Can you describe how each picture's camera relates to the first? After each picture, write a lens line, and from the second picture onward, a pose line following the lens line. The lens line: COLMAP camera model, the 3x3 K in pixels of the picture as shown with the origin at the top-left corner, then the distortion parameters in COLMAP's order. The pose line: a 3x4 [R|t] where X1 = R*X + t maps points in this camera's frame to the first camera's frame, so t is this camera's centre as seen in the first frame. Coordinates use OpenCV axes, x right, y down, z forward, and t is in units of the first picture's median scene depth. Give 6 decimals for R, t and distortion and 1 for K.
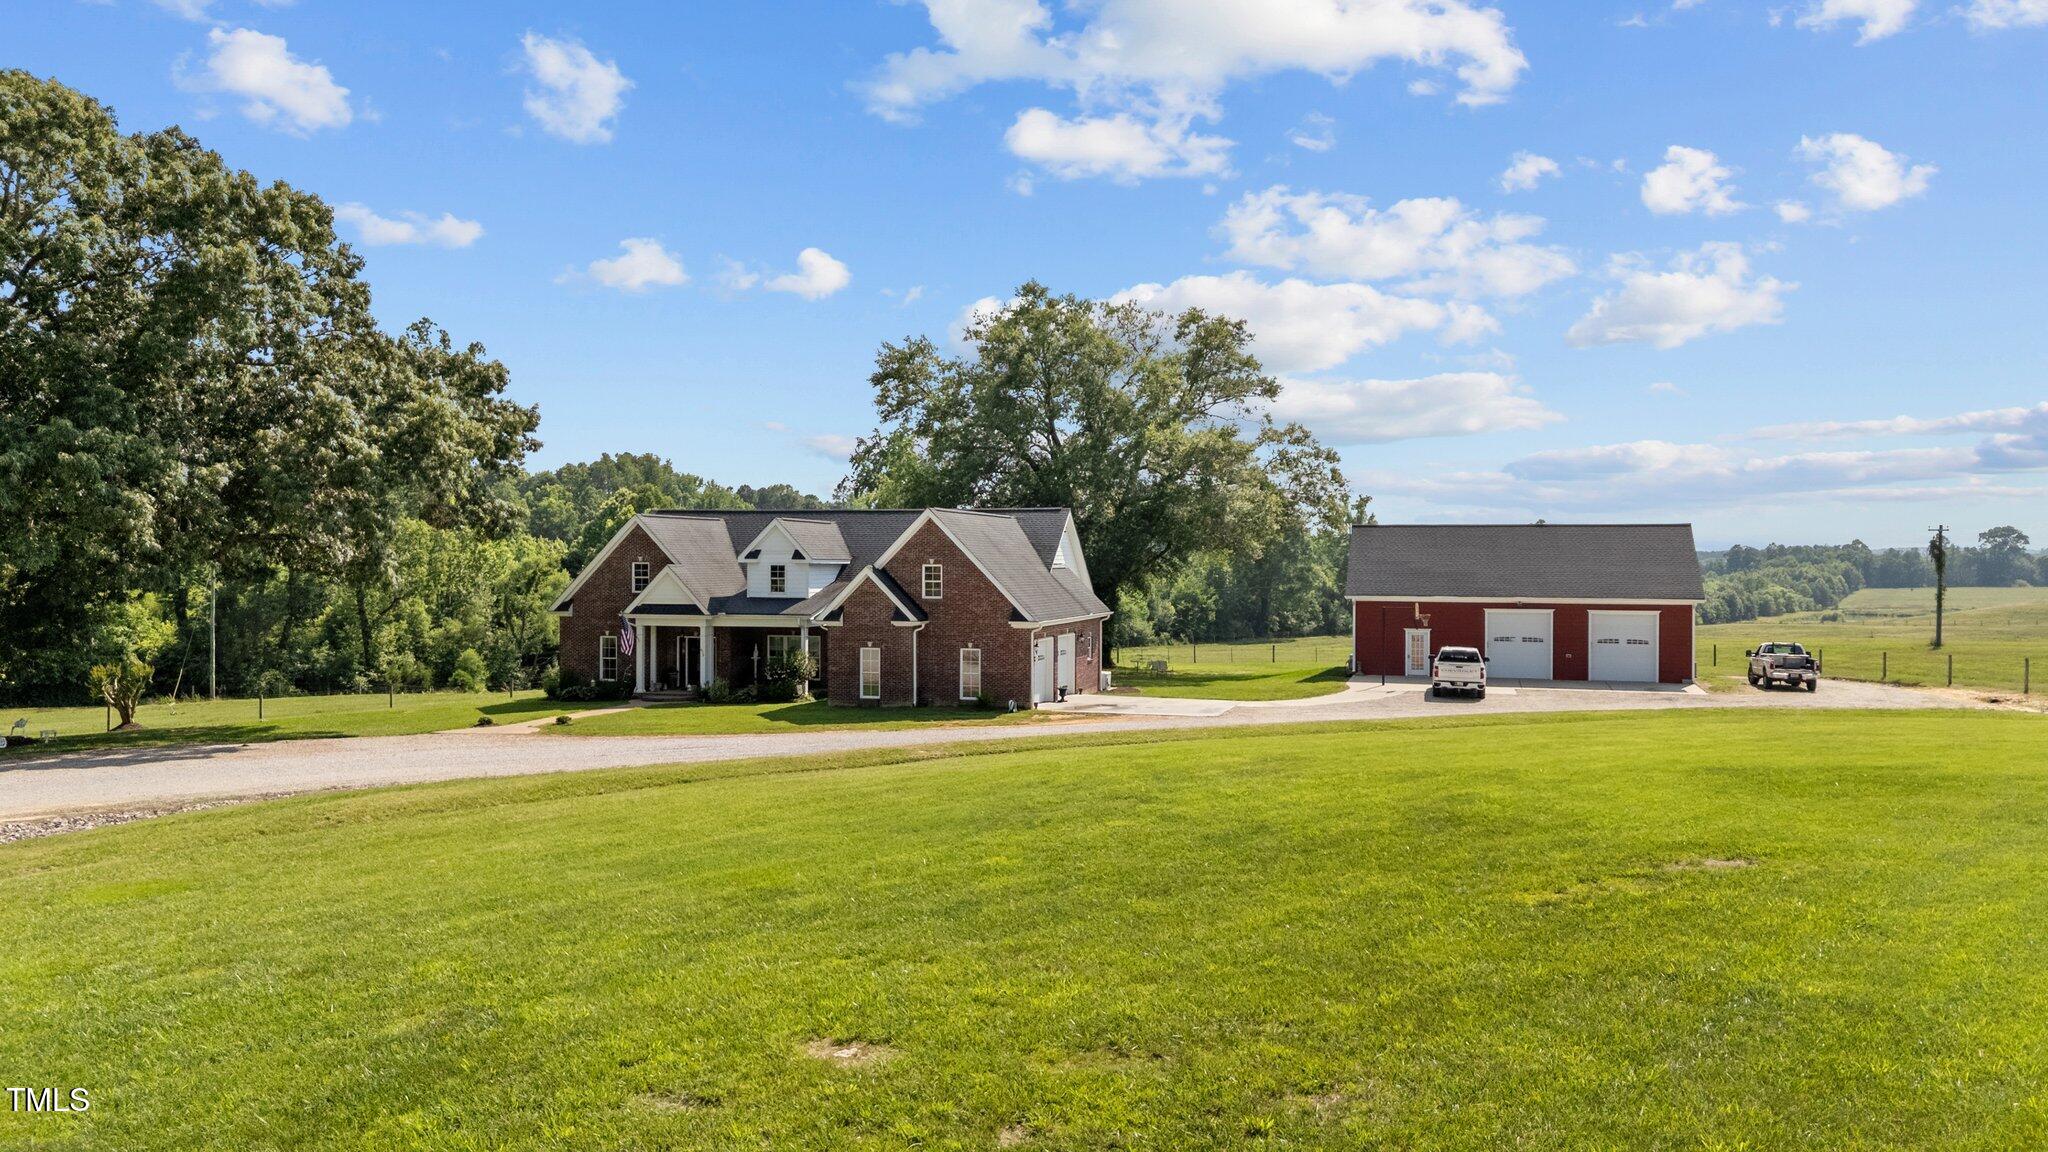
lens RADIAL K [[1527.7, 0, 1034.4], [0, 1527.7, 559.0], [0, 0, 1]] dist [0.057959, -0.040144]
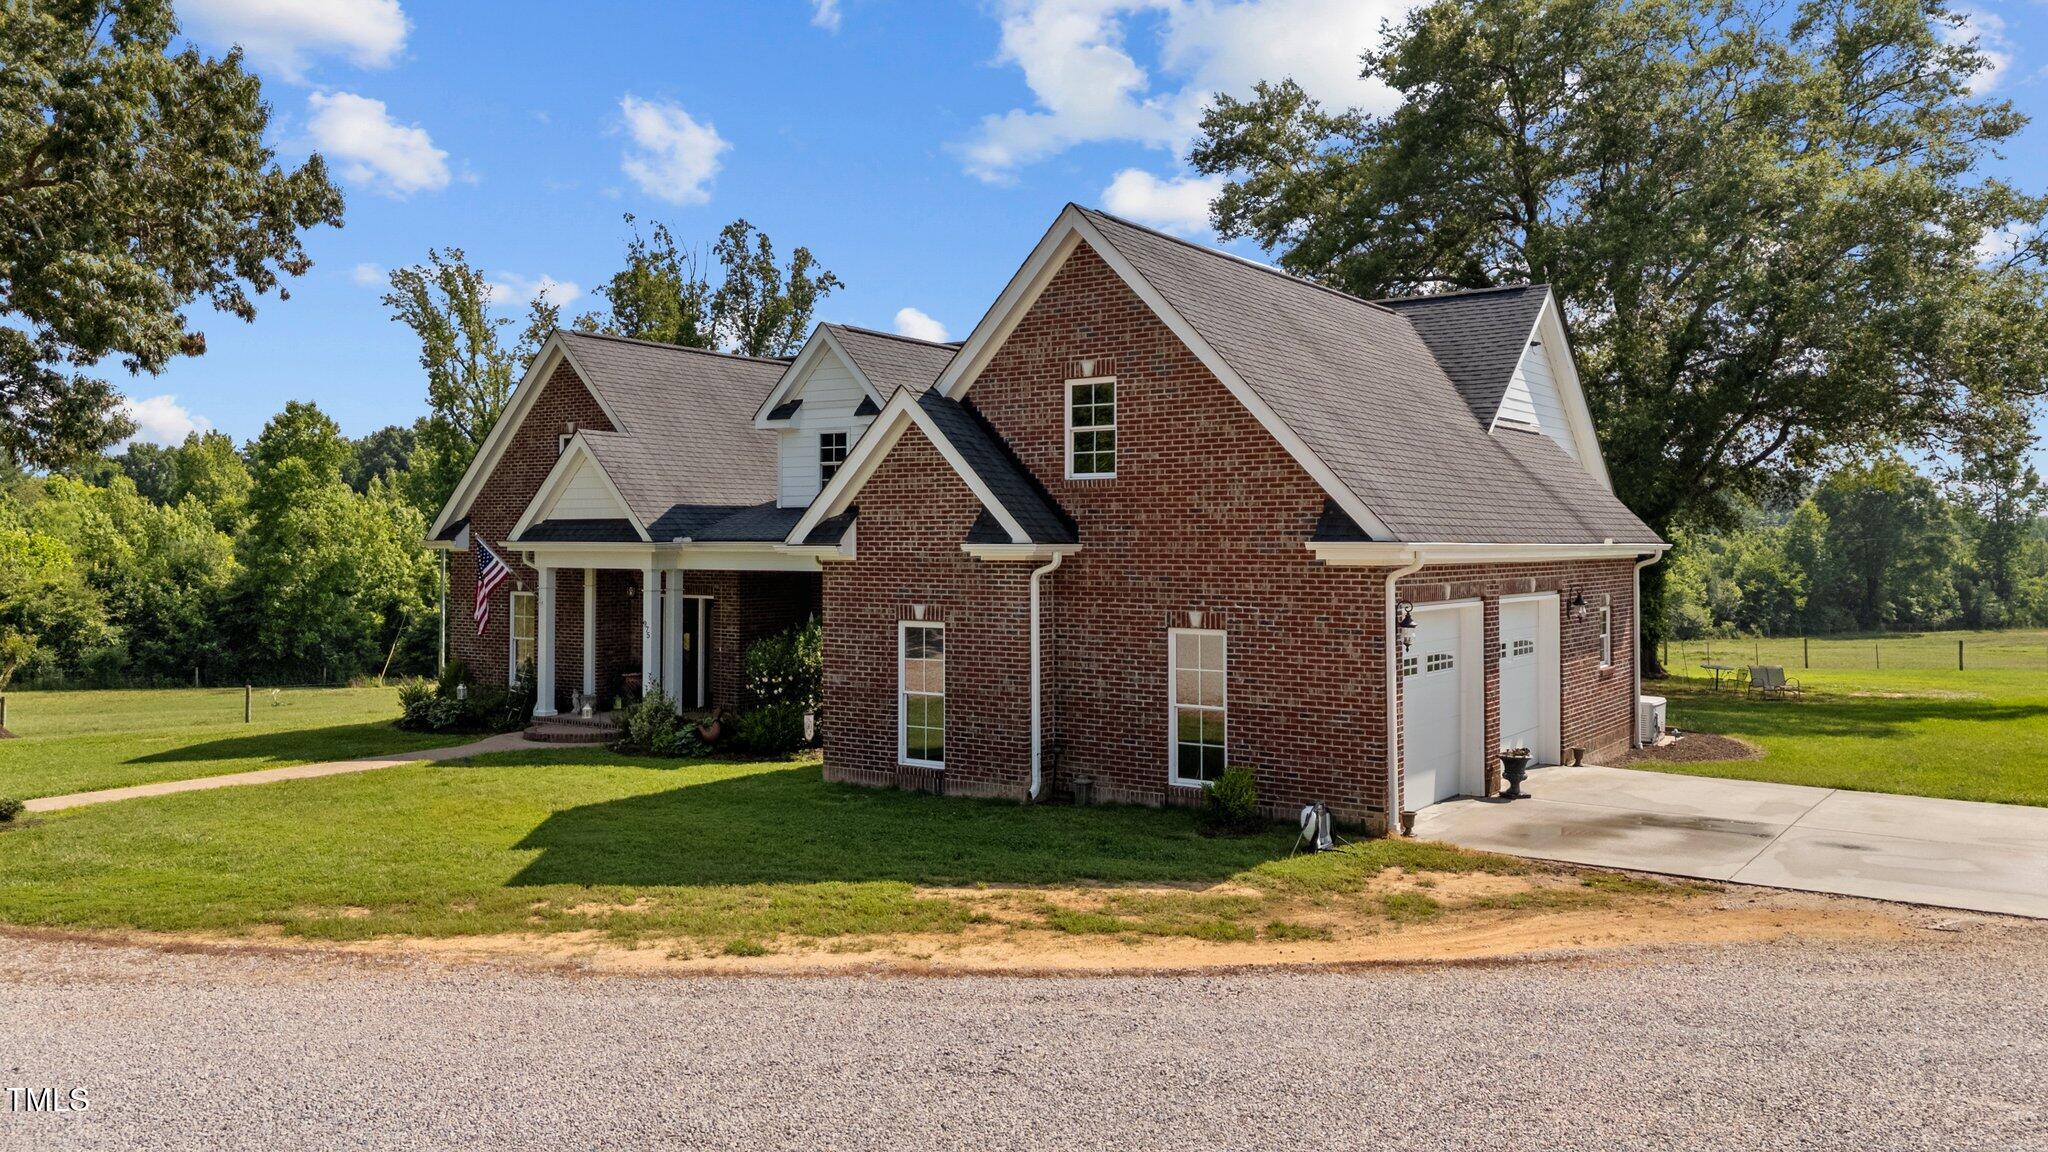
lens RADIAL K [[1527.7, 0, 1023.0], [0, 1527.7, 507.8], [0, 0, 1]] dist [0.057959, -0.040144]
pose [[0.944730, -0.010173, -0.327692, 0.026060], [0.002244, 0.999696, -0.024565, 0.036183], [0.327842, 0.022472, 0.944465, 0.604475]]
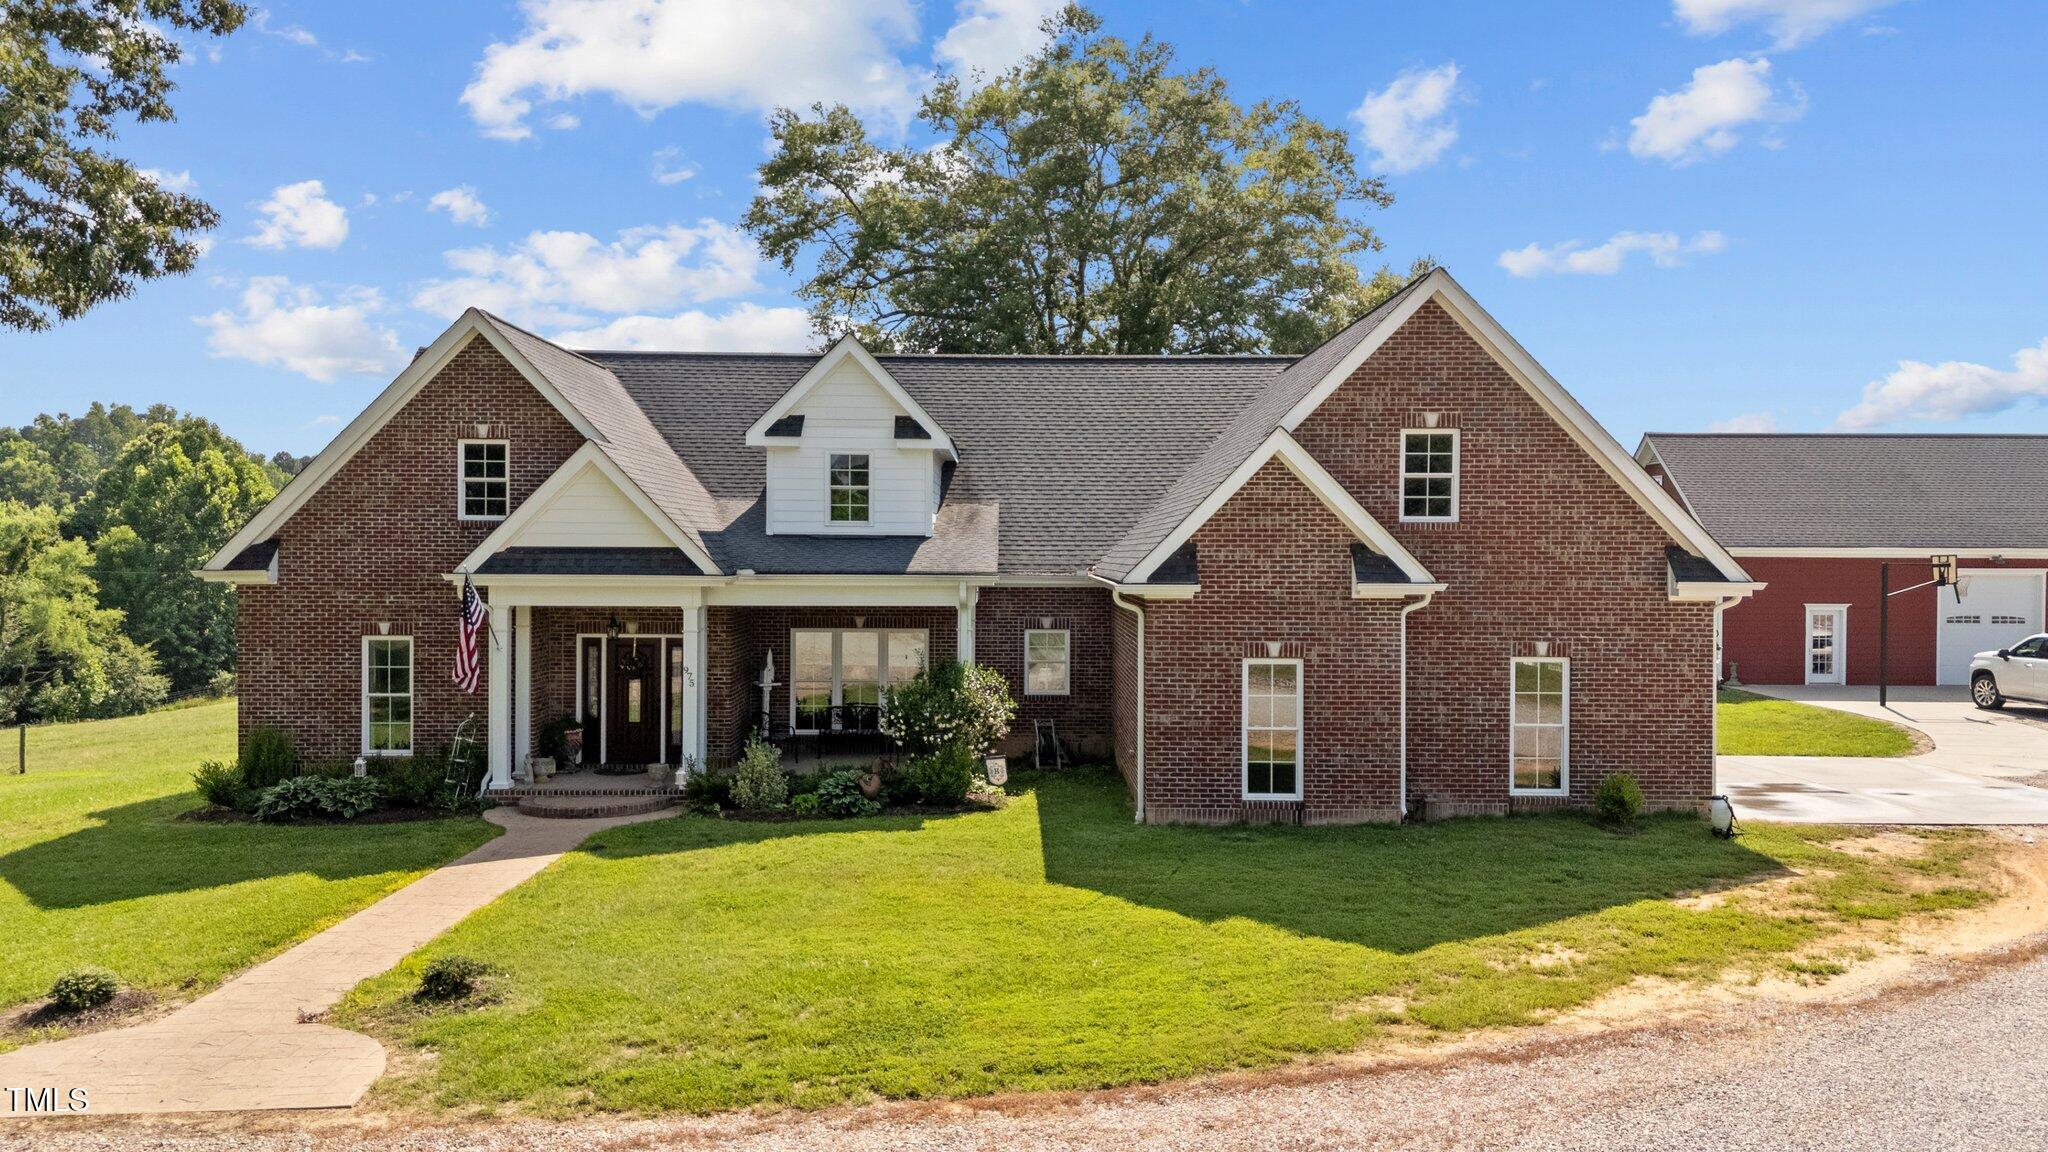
lens RADIAL K [[1527.7, 0, 1025.9], [0, 1527.7, 557.8], [0, 0, 1]] dist [0.057959, -0.040144]
pose [[0.961374, -0.001140, 0.275242, -0.232918], [-0.000506, 0.999982, 0.005908, 0.028855], [-0.275243, -0.005819, 0.961357, 0.601514]]
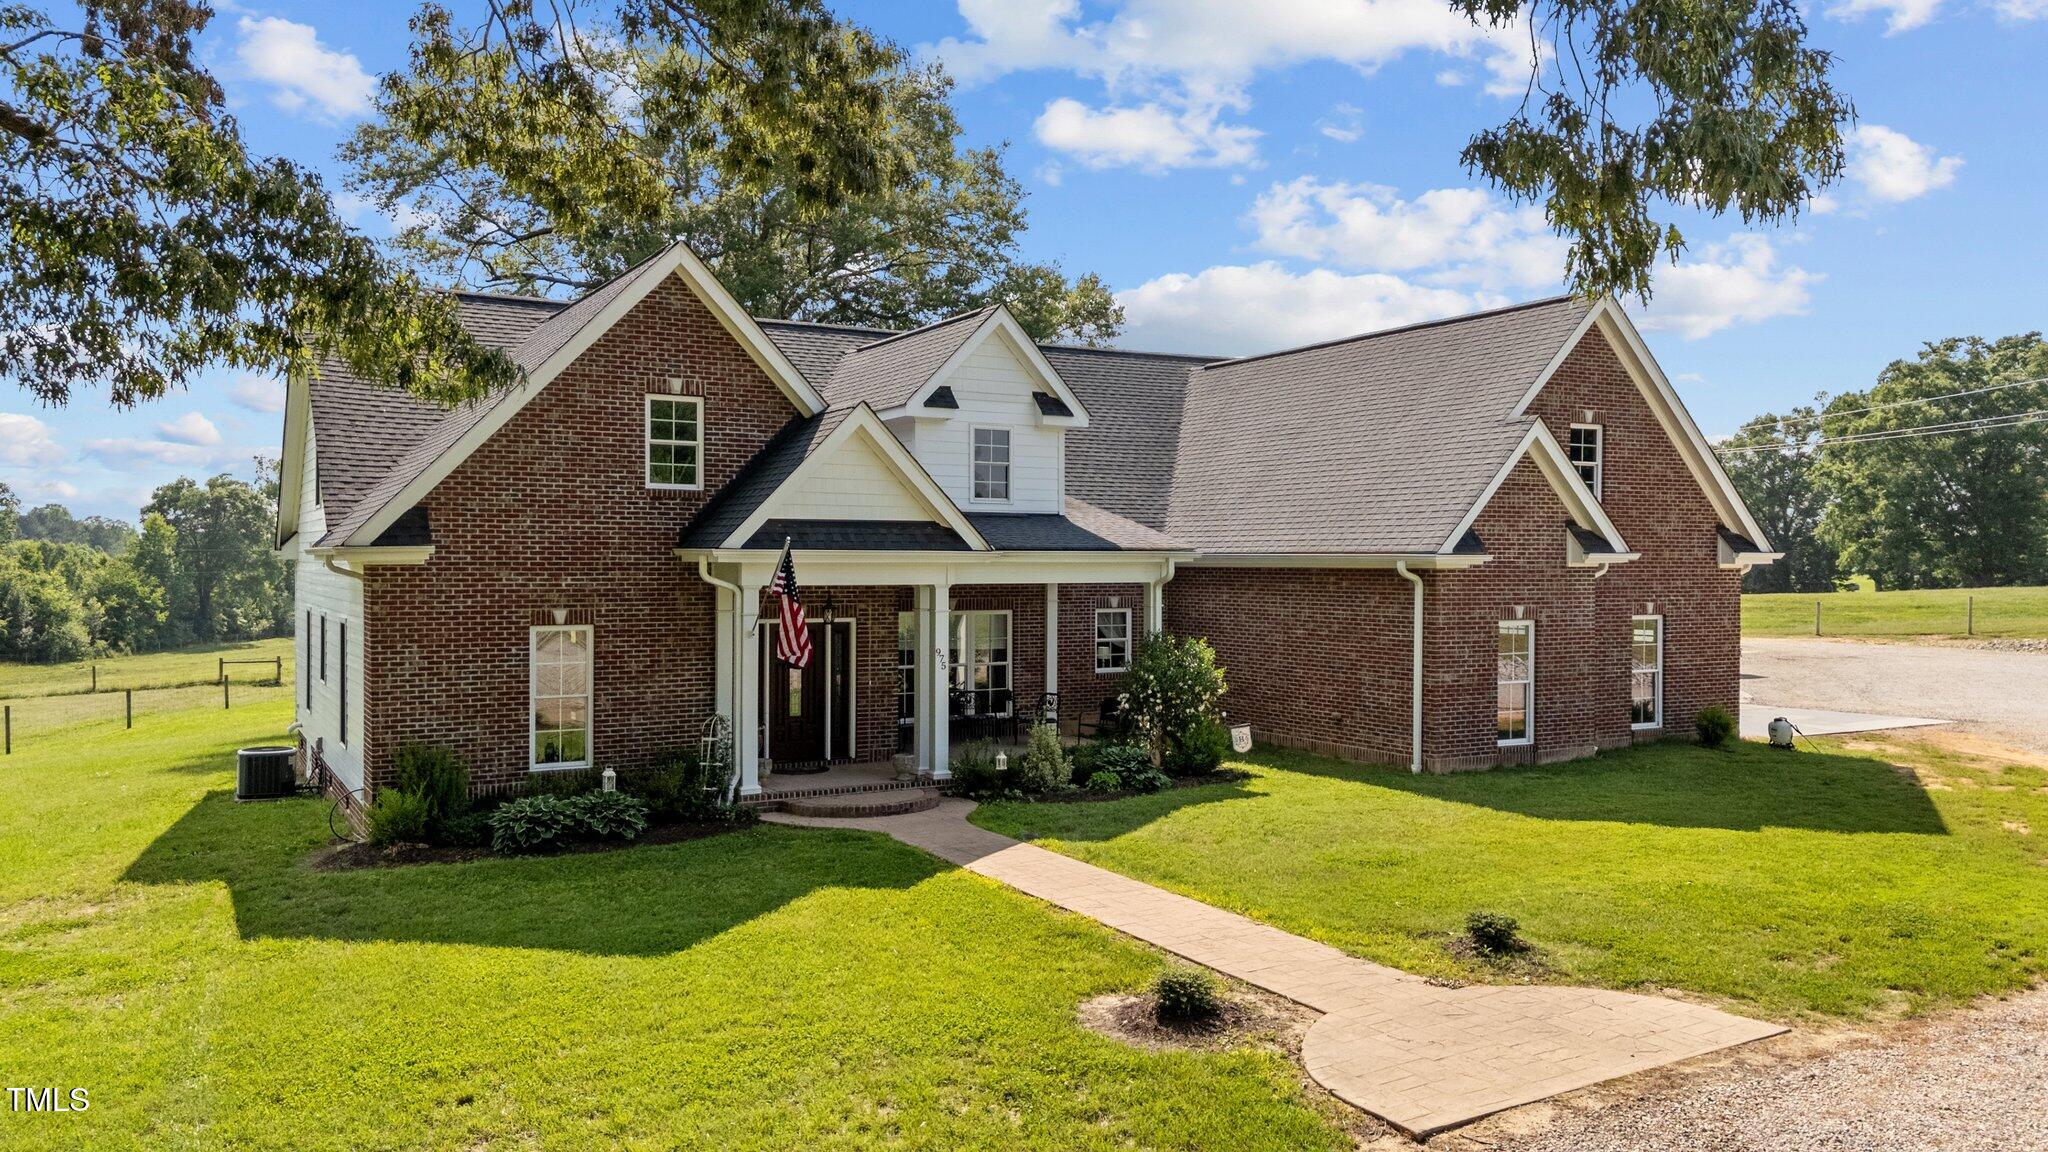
lens RADIAL K [[1527.7, 0, 1026.9], [0, 1527.7, 573.0], [0, 0, 1]] dist [0.057959, -0.040144]
pose [[0.702675, -0.009383, 0.711449, -0.435383], [0.001900, 0.999934, 0.011311, 0.036123], [-0.711508, -0.006596, 0.702647, 0.719881]]
